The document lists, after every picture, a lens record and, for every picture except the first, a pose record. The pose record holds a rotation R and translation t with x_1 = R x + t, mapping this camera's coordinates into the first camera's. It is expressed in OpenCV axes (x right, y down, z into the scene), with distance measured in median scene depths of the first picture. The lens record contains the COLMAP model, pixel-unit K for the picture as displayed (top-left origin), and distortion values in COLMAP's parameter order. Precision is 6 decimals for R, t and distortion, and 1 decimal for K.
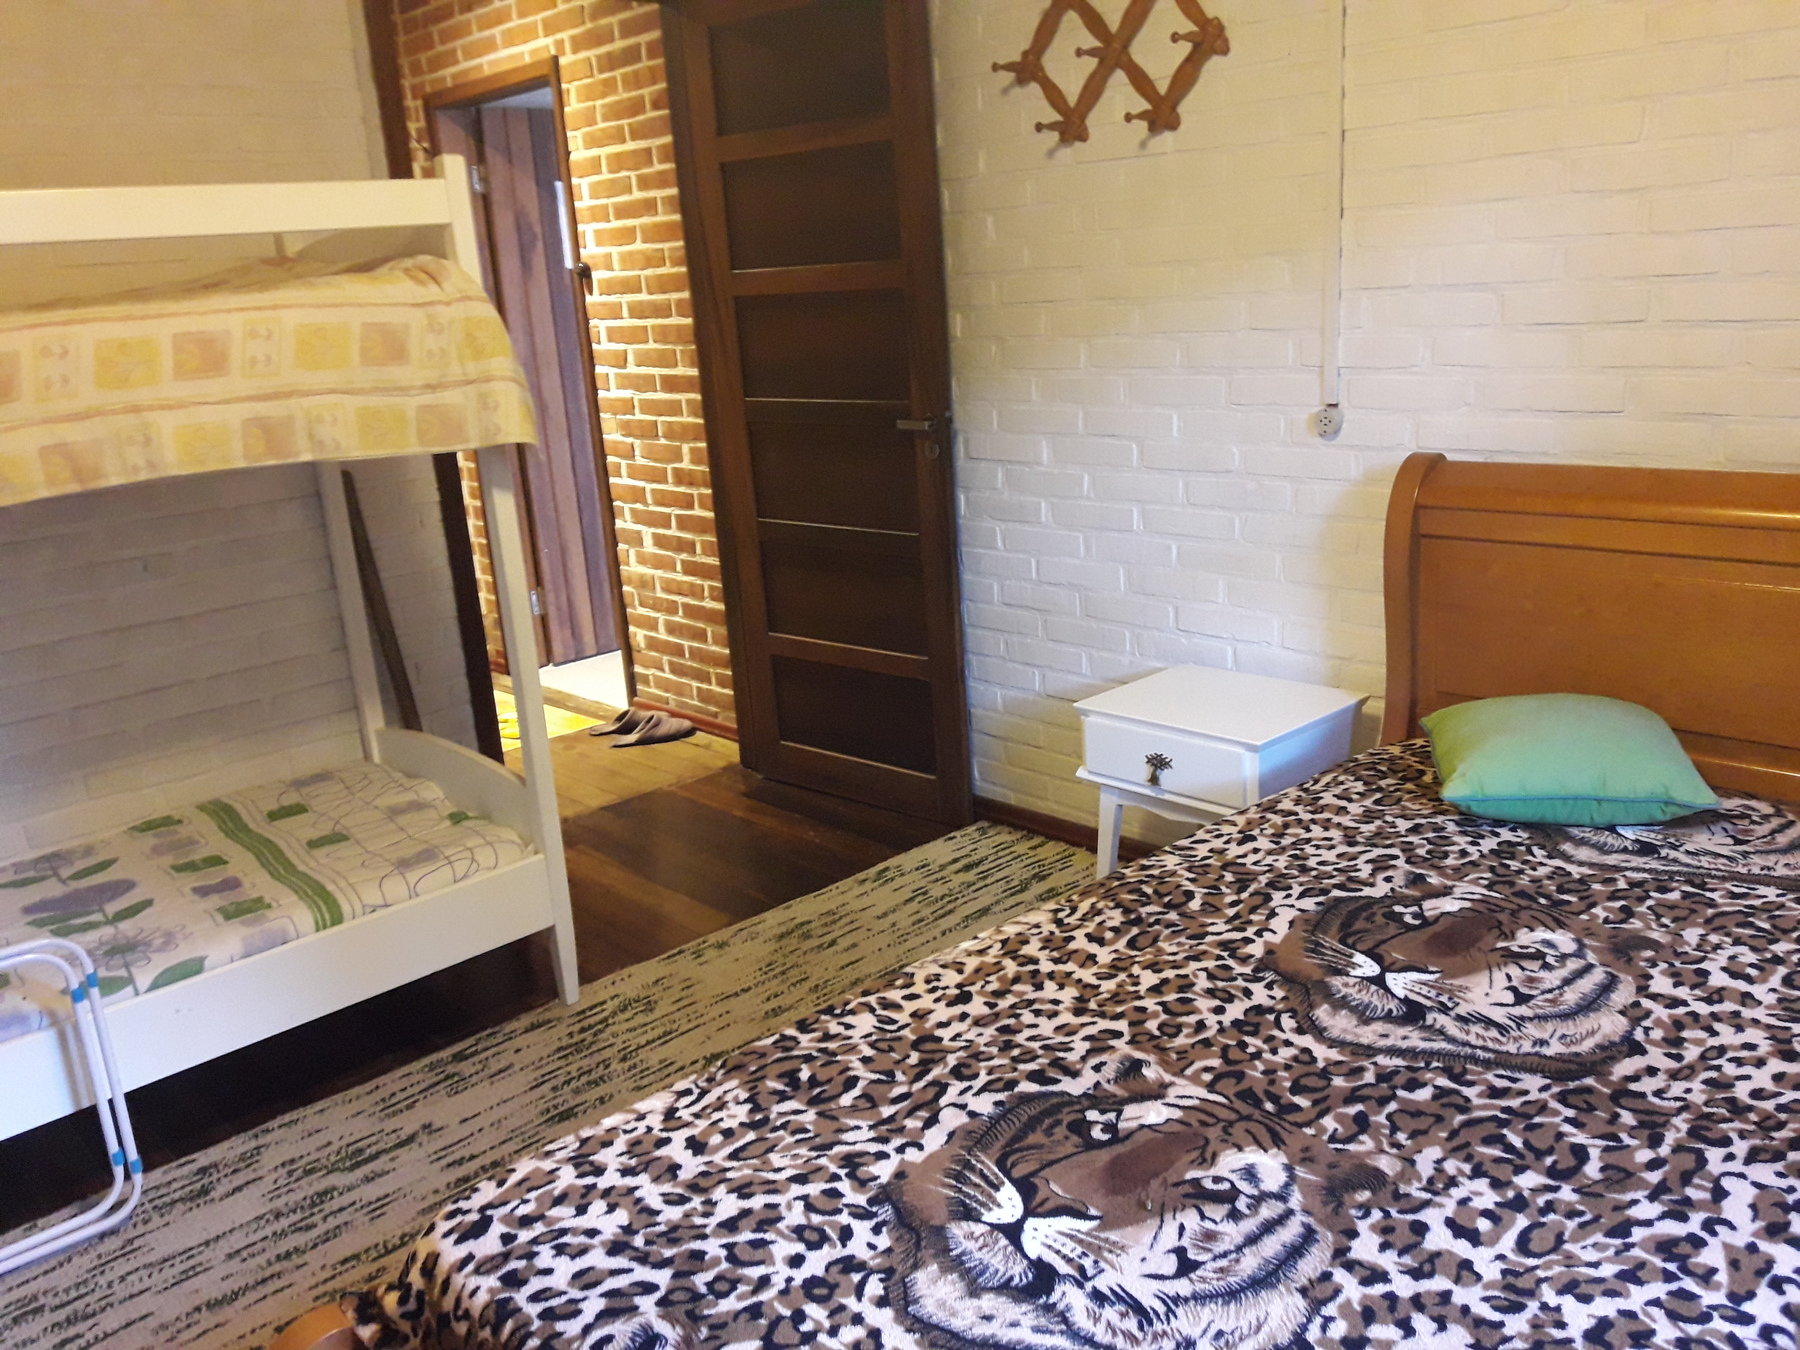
lens RADIAL K [[1474.5, 0, 899.7], [0, 1474.5, 674.2], [0, 0, 1]] dist [-0.001937, -0.021127]
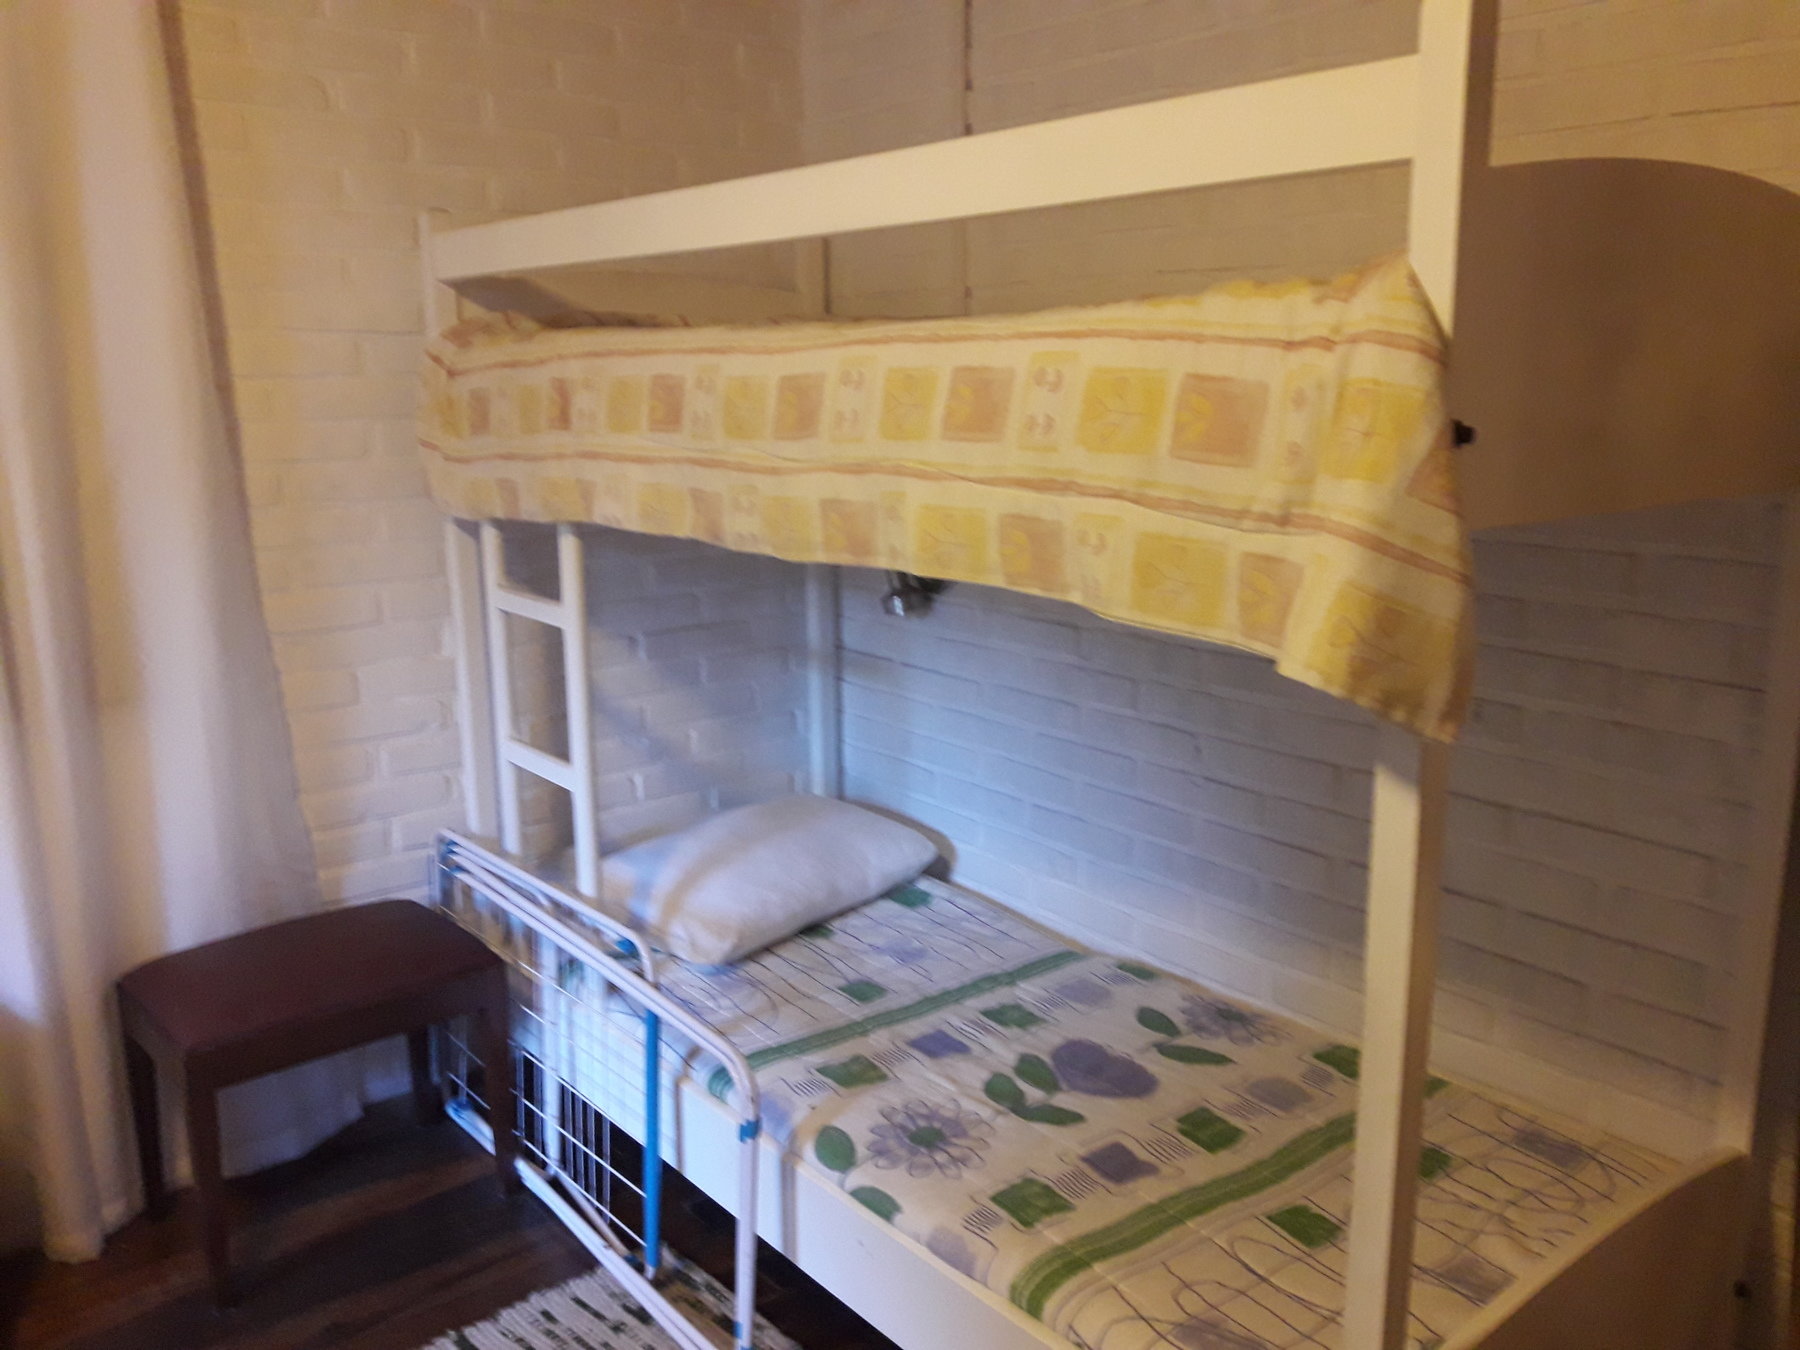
lens RADIAL K [[1474.5, 0, 898.1], [0, 1474.5, 676.8], [0, 0, 1]] dist [-0.001937, -0.021127]
pose [[-0.083791, 0.276122, -0.957463, 0.153514], [-0.245755, 0.925437, 0.288393, -0.259399], [0.965704, 0.259466, -0.009685, 0.921148]]
